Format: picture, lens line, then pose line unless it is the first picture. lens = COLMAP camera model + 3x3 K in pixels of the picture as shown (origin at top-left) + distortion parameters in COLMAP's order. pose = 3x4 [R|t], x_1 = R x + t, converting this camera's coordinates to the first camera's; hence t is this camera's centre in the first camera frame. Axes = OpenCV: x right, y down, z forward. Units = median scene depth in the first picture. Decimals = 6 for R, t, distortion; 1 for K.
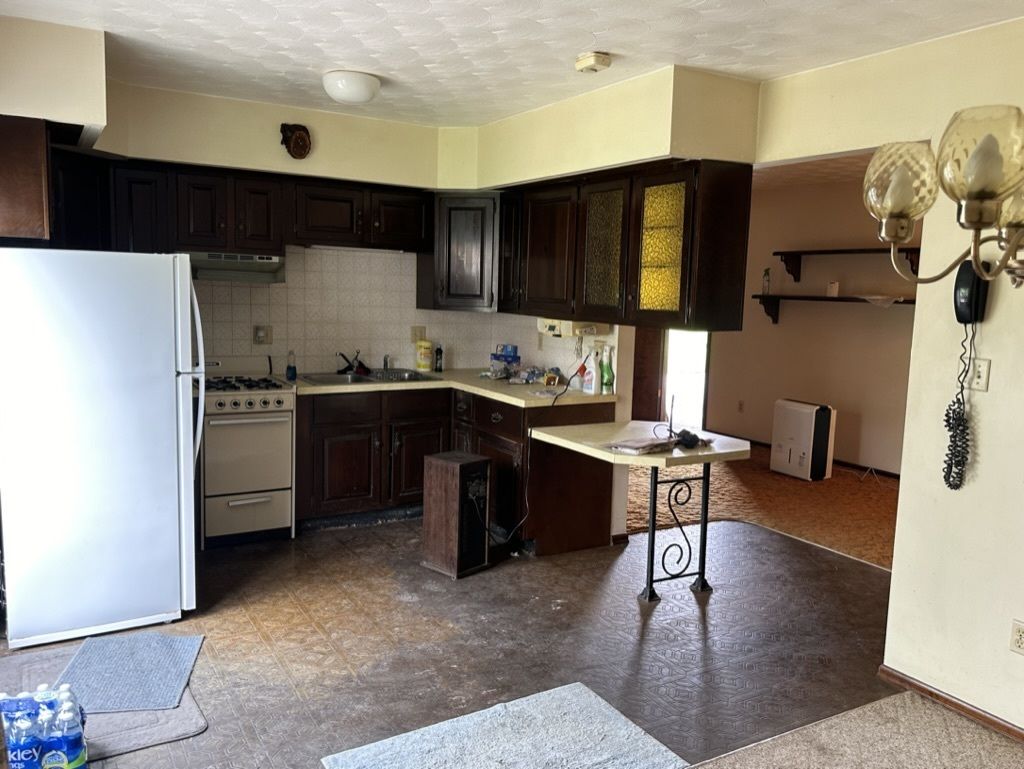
lens RADIAL K [[814.0, 0, 518.7], [0, 814.0, 391.2], [0, 0, 1]] dist [0.137062, -0.218494]
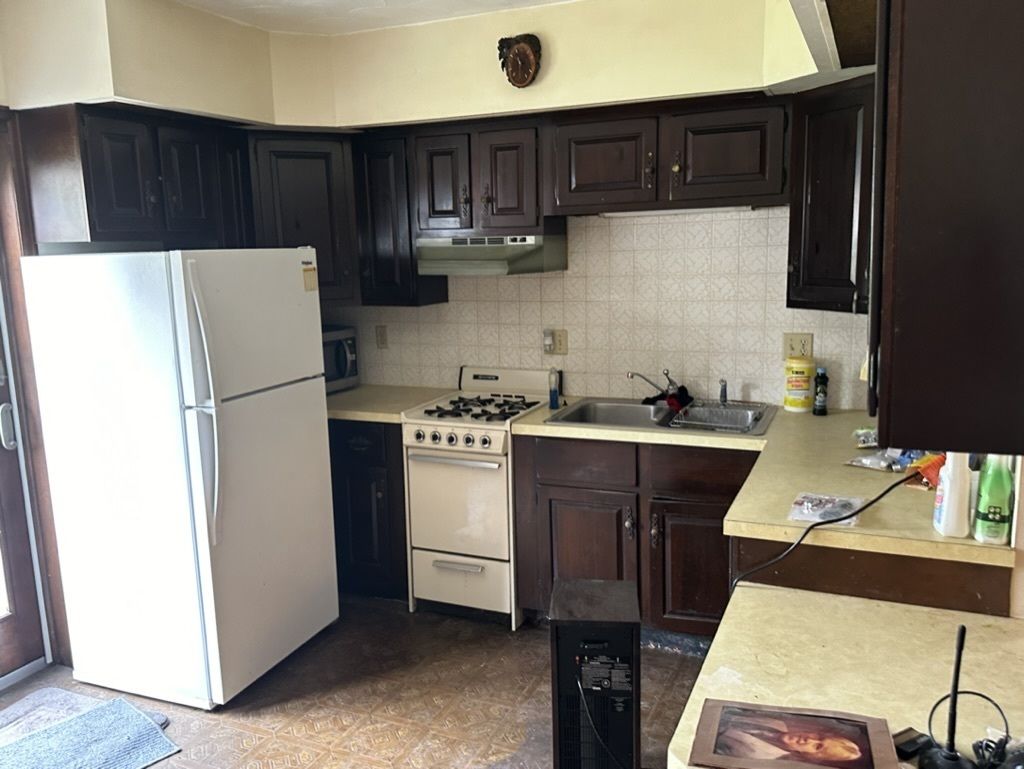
lens RADIAL K [[814.0, 0, 518.7], [0, 814.0, 391.2], [0, 0, 1]] dist [0.137062, -0.218494]
pose [[0.580019, 0.096287, -0.808892, 0.289274], [-0.063275, 0.995315, 0.073107, -0.082044], [0.812142, 0.008779, 0.583394, 0.590366]]
